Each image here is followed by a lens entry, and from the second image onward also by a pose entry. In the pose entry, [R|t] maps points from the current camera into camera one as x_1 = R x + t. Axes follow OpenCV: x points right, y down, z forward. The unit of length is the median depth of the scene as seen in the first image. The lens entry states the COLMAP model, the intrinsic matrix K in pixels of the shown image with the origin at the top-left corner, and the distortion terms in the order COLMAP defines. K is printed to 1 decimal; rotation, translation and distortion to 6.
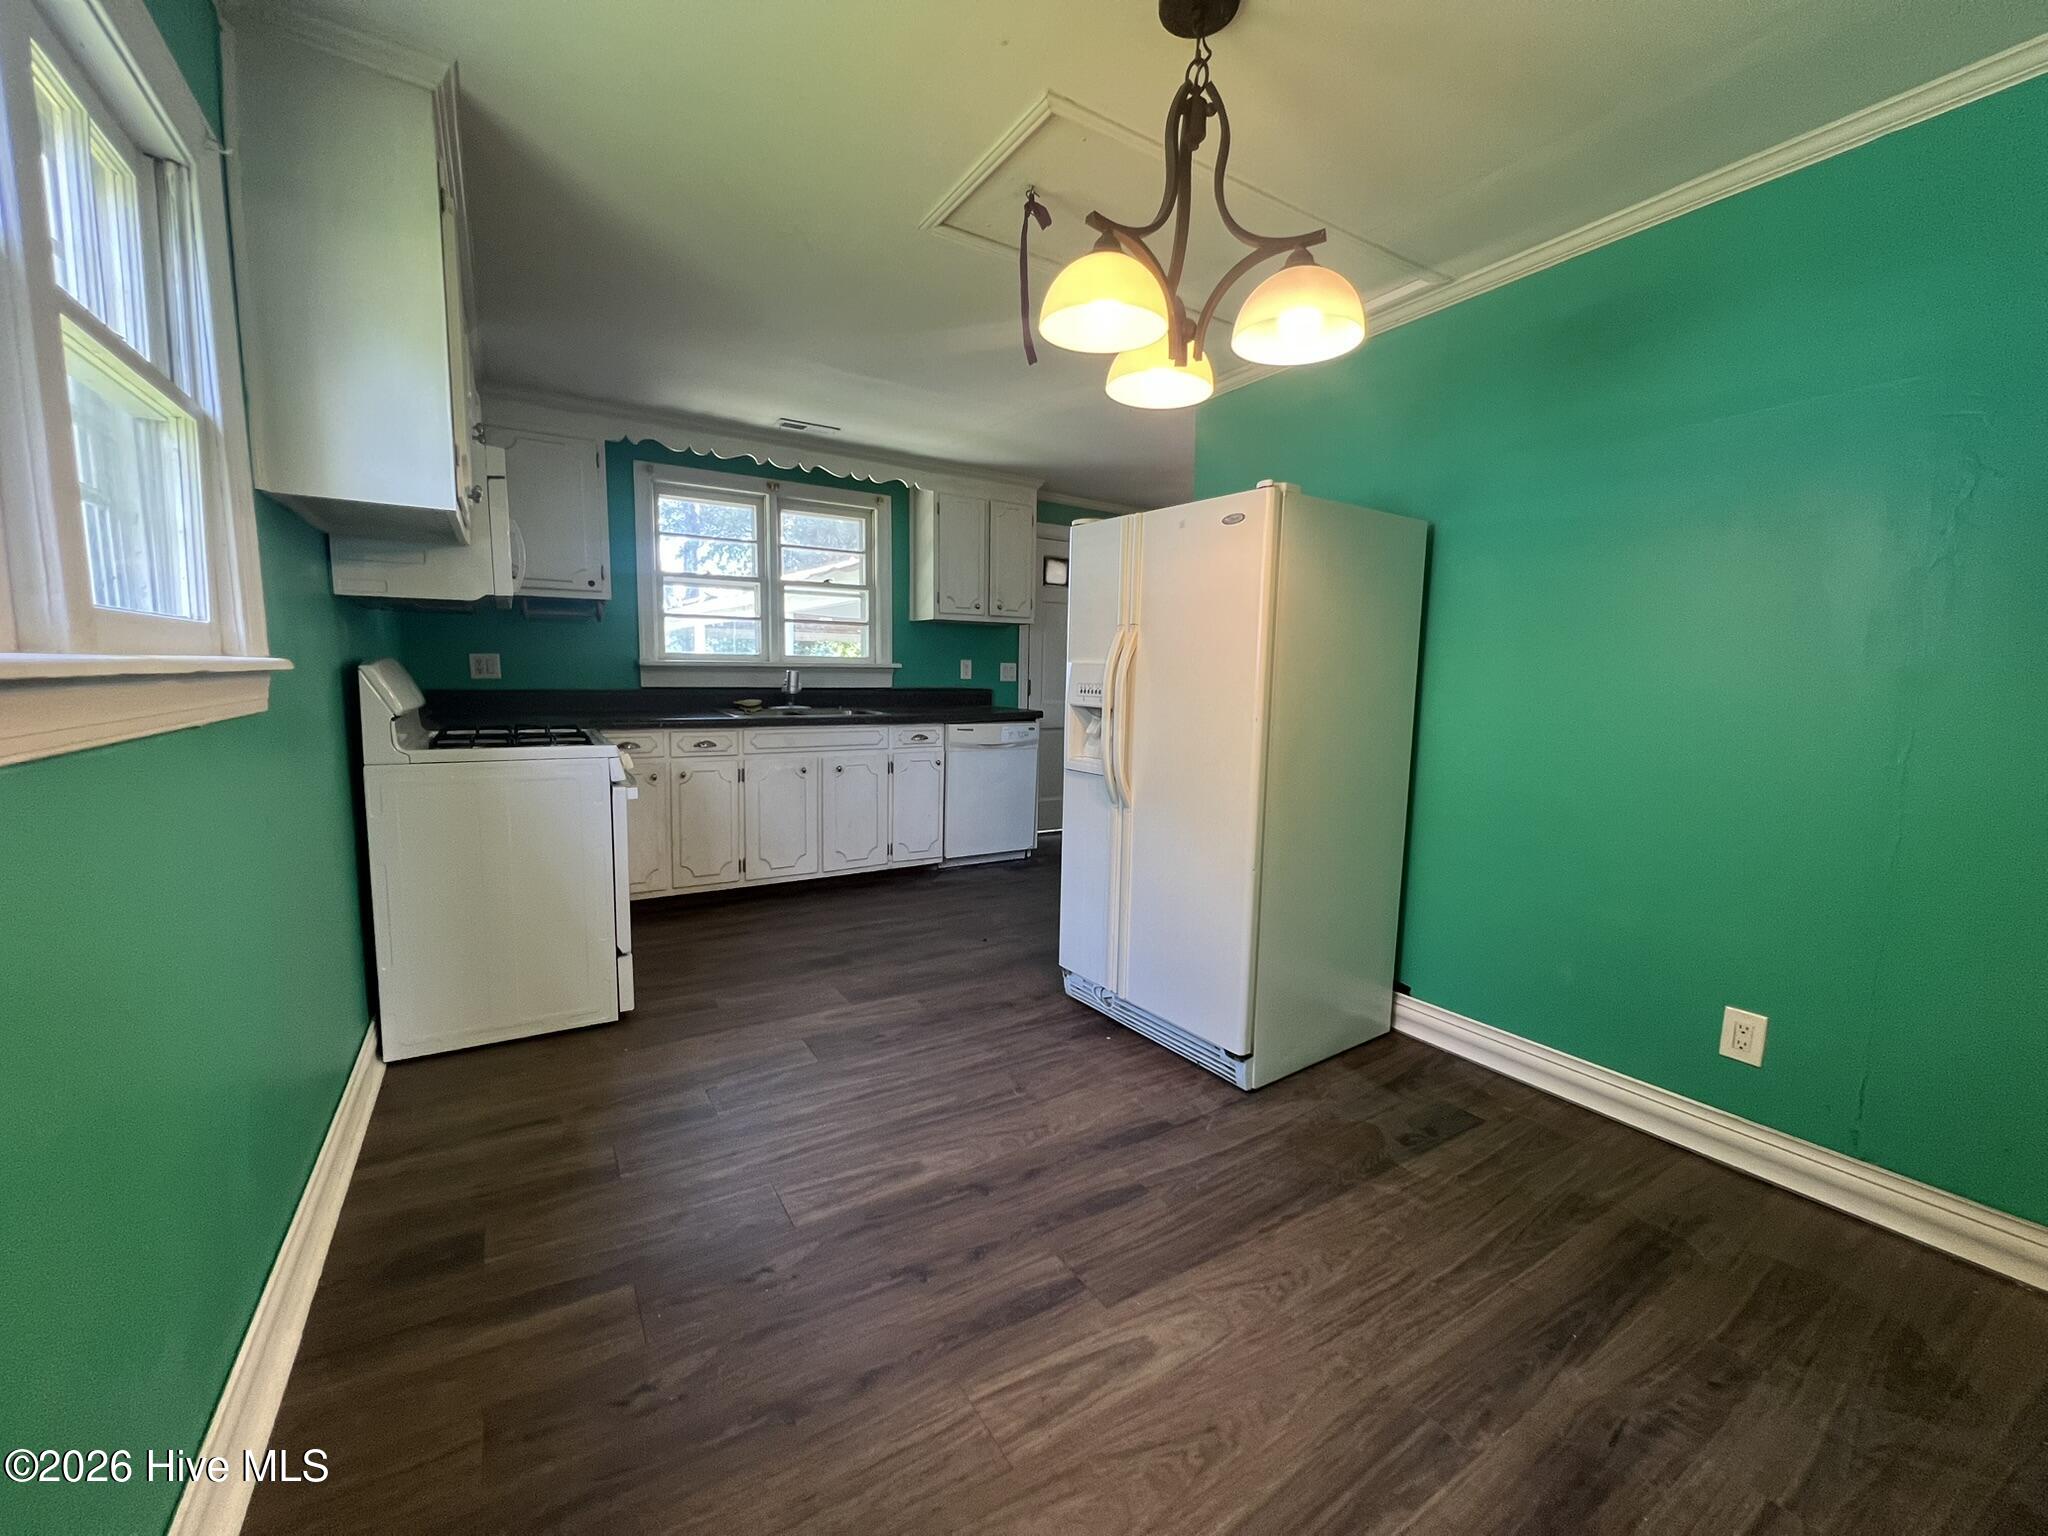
lens RADIAL K [[814.9, 0, 1020.4], [0, 814.9, 763.8], [0, 0, 1]] dist [-0.000328, -0.000138]
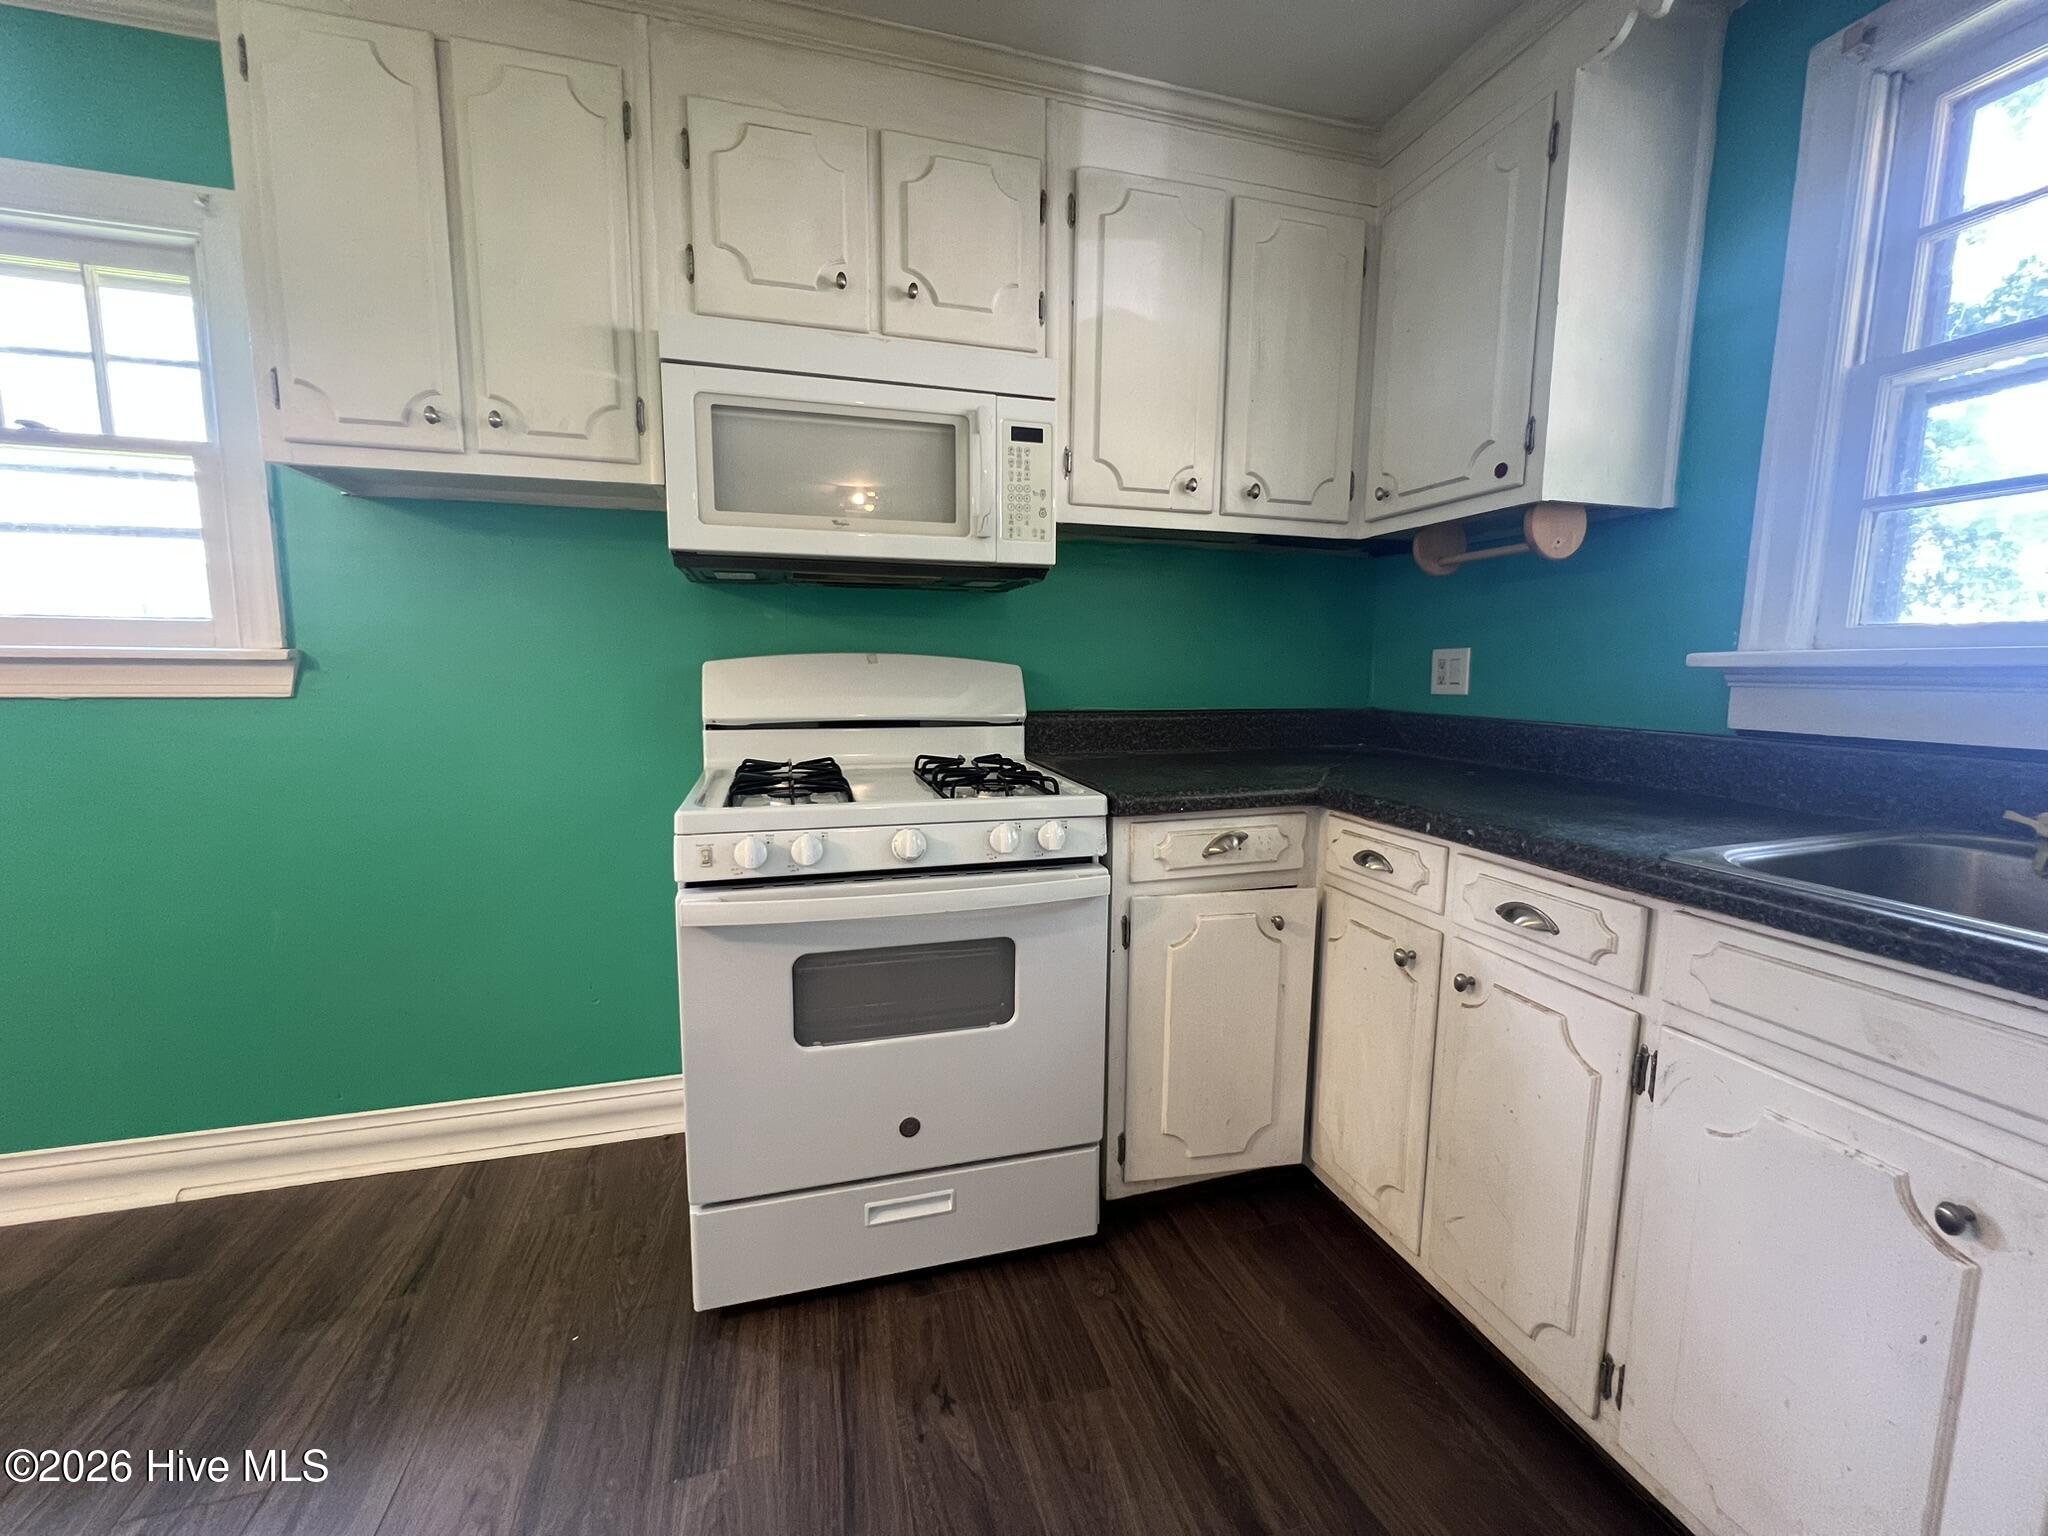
lens RADIAL K [[814.9, 0, 1023.6], [0, 814.9, 761.4], [0, 0, 1]] dist [-0.000328, -0.000138]
pose [[-0.276055, 0.091490, -0.956778, -0.045012], [-0.123835, 0.983777, 0.129801, -0.097067], [0.953131, 0.154314, -0.260247, 0.884894]]
